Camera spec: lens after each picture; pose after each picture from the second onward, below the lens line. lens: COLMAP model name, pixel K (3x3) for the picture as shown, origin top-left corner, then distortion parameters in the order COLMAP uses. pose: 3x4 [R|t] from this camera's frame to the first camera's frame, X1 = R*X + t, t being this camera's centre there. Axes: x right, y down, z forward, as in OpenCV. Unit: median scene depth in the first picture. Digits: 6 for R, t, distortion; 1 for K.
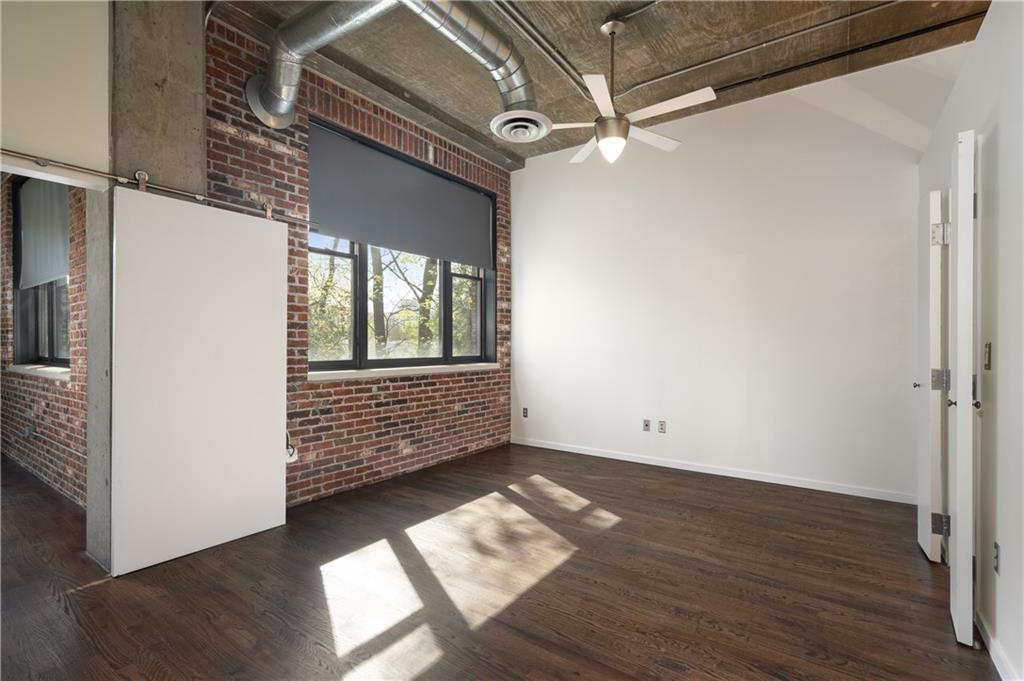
lens RADIAL K [[470.9, 0, 516.2], [0, 470.9, 342.6], [0, 0, 1]] dist [-0.002410, -0.000378]
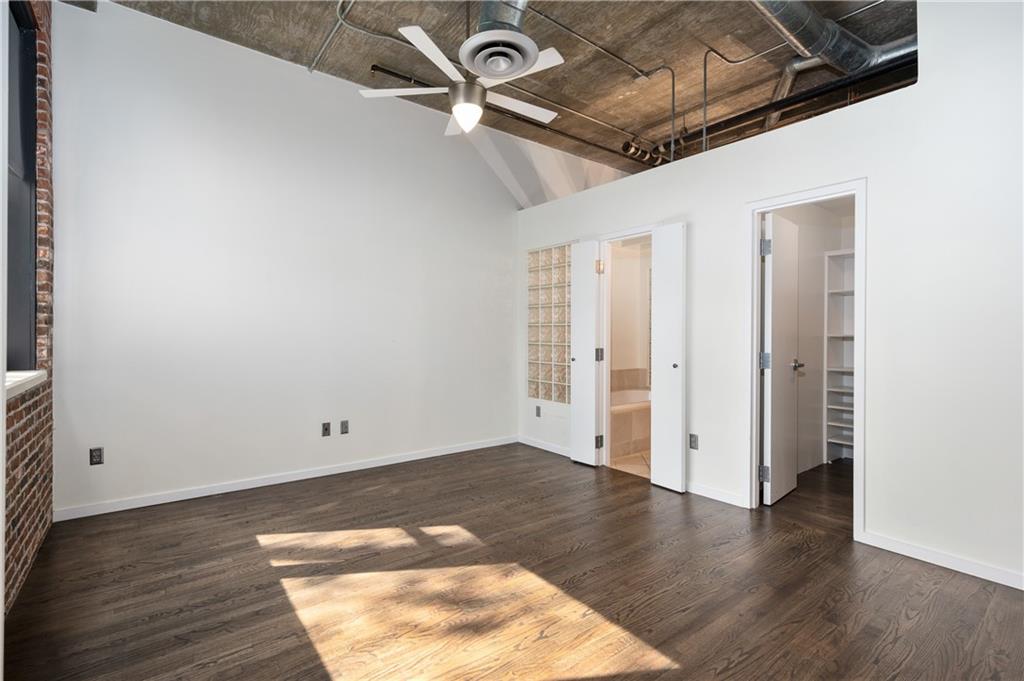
lens RADIAL K [[470.9, 0, 515.2], [0, 470.9, 338.4], [0, 0, 1]] dist [-0.002410, -0.000378]
pose [[0.297564, -0.011692, 0.954630, -0.545726], [-0.007226, 0.999869, 0.014498, 0.000162], [-0.954674, -0.011212, 0.297441, 0.567341]]
